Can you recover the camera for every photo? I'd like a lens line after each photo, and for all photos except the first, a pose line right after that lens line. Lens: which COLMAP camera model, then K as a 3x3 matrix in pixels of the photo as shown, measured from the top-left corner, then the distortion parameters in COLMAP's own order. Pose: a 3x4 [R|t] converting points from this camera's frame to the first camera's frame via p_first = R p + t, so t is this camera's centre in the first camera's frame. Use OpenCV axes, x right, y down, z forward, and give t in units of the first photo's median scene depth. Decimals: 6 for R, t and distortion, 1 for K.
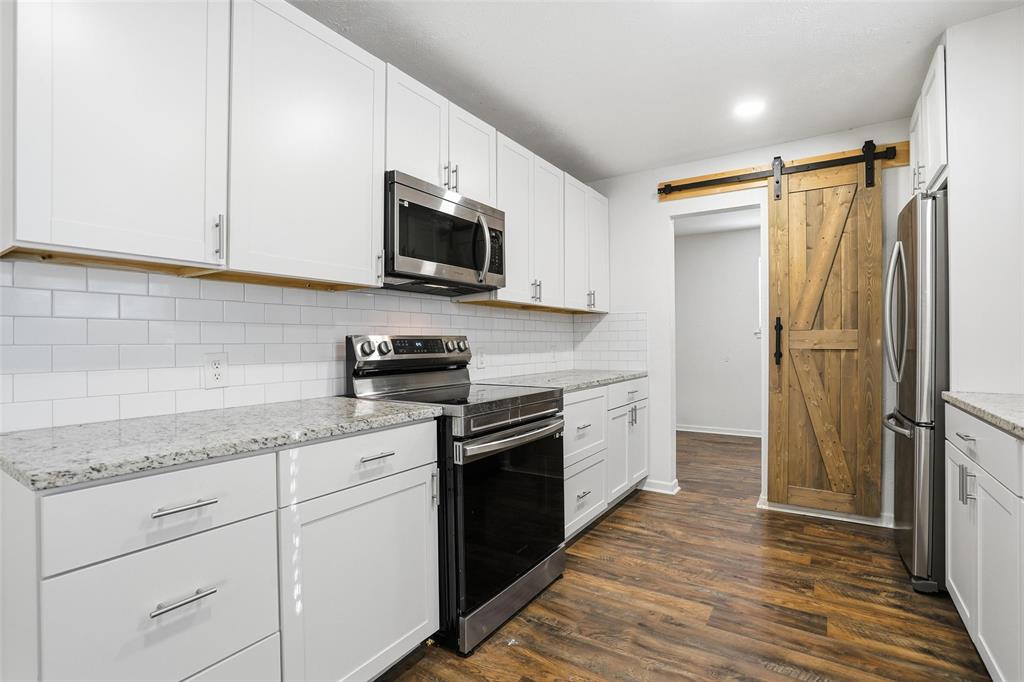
lens RADIAL K [[478.6, 0, 515.2], [0, 478.6, 343.4], [0, 0, 1]] dist [-0.020384, 0.000807]
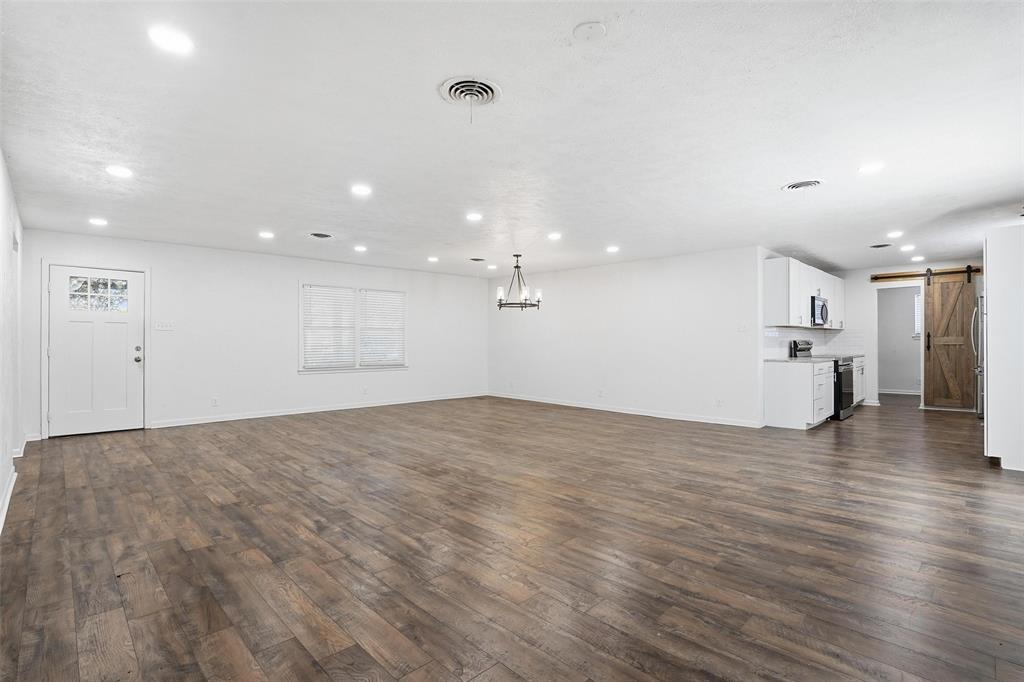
lens RADIAL K [[478.6, 0, 508.6], [0, 478.6, 343.5], [0, 0, 1]] dist [-0.020384, 0.000807]
pose [[0.974335, -0.000743, -0.225102, -1.114232], [0.001646, 0.999991, 0.003823, -0.006488], [0.225097, -0.004096, 0.974328, -2.042317]]
